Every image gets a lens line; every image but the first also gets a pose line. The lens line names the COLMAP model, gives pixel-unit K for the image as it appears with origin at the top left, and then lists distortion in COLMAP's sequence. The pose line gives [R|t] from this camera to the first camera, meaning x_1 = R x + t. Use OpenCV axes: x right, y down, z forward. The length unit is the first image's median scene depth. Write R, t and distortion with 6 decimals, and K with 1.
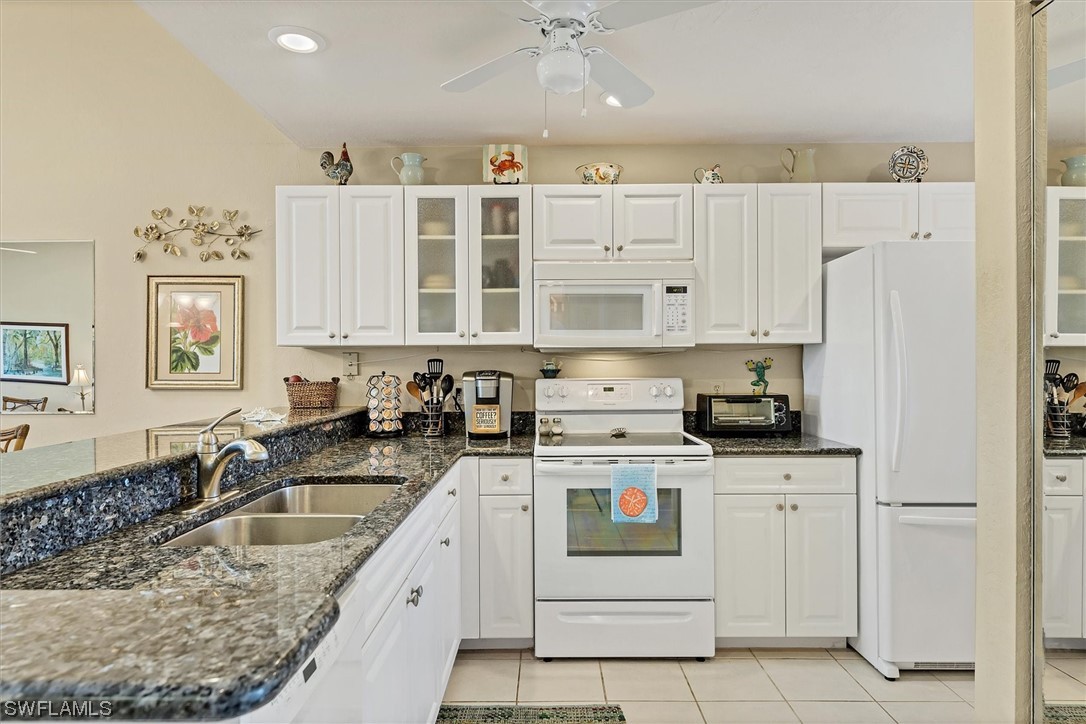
lens RADIAL K [[588.1, 0, 543.0], [0, 588.1, 362.0], [0, 0, 1]] dist [0.002235, 0.000191]
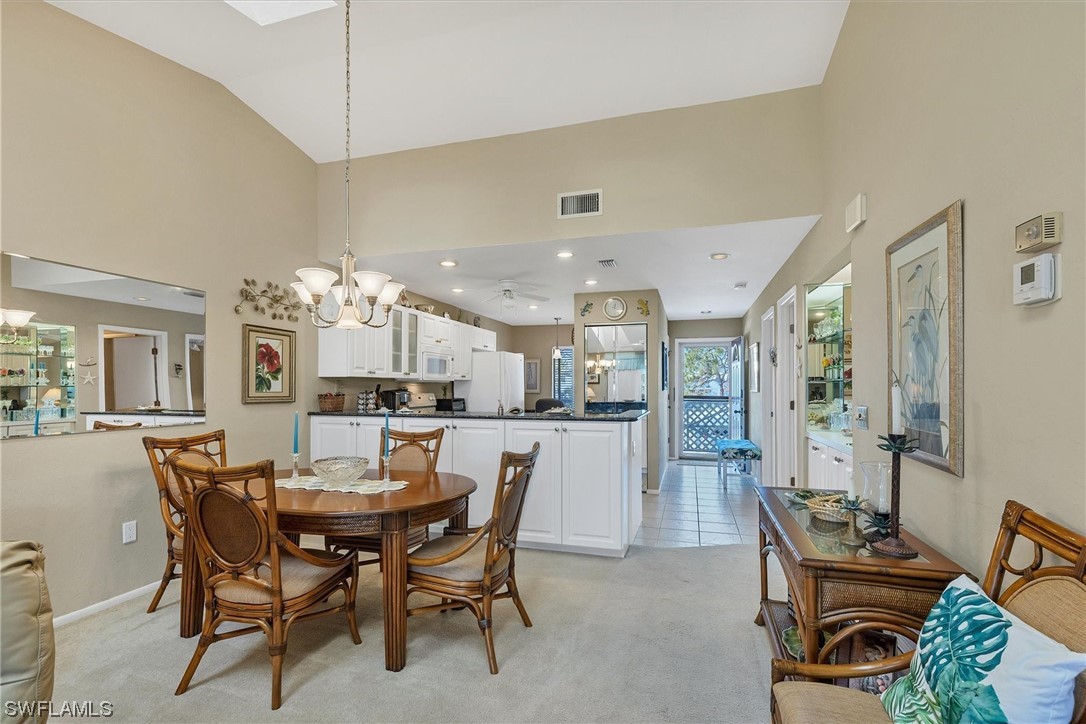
lens RADIAL K [[497.3, 0, 546.5], [0, 497.3, 381.7], [0, 0, 1]] dist [0.001496, 0.000122]
pose [[0.285330, 0.014591, 0.958318, -1.688236], [-0.006236, 0.999891, -0.013368, 0.005362], [-0.958409, -0.002162, 0.285390, -0.055598]]
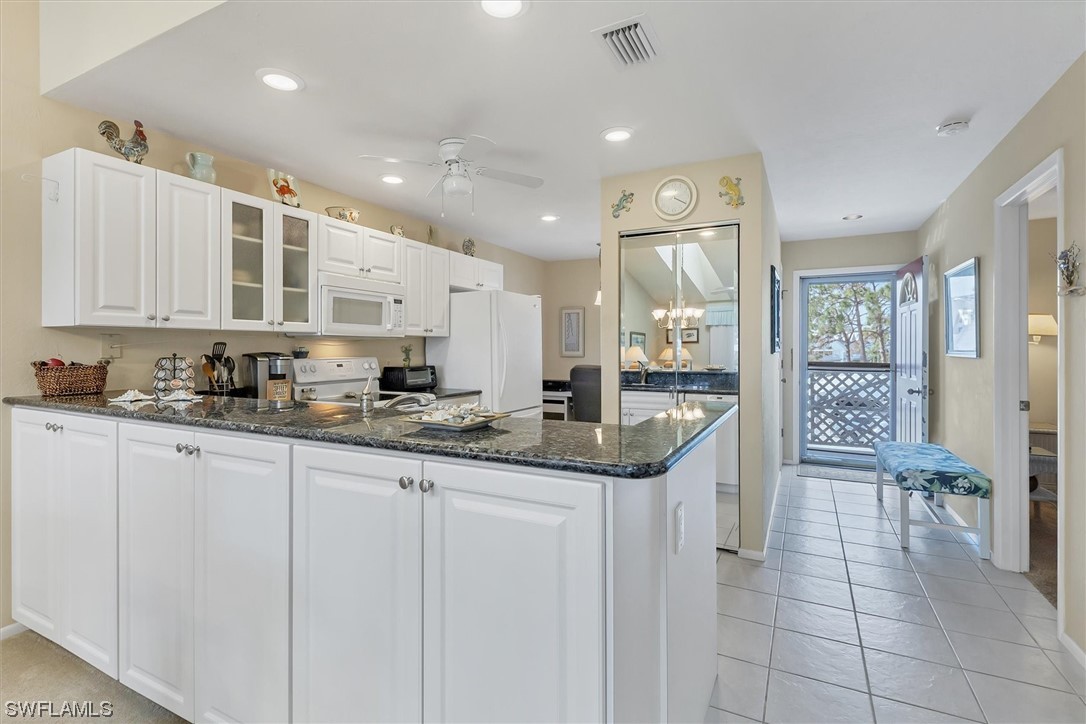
lens RADIAL K [[517.7, 0, 543.0], [0, 517.7, 345.9], [0, 0, 1]] dist [0.011451, 0.000014]
pose [[0.458330, 0.008463, 0.888742, -0.787586], [-0.006543, 0.999960, -0.006148, 0.004117], [-0.888758, -0.002997, 0.458367, -0.002939]]
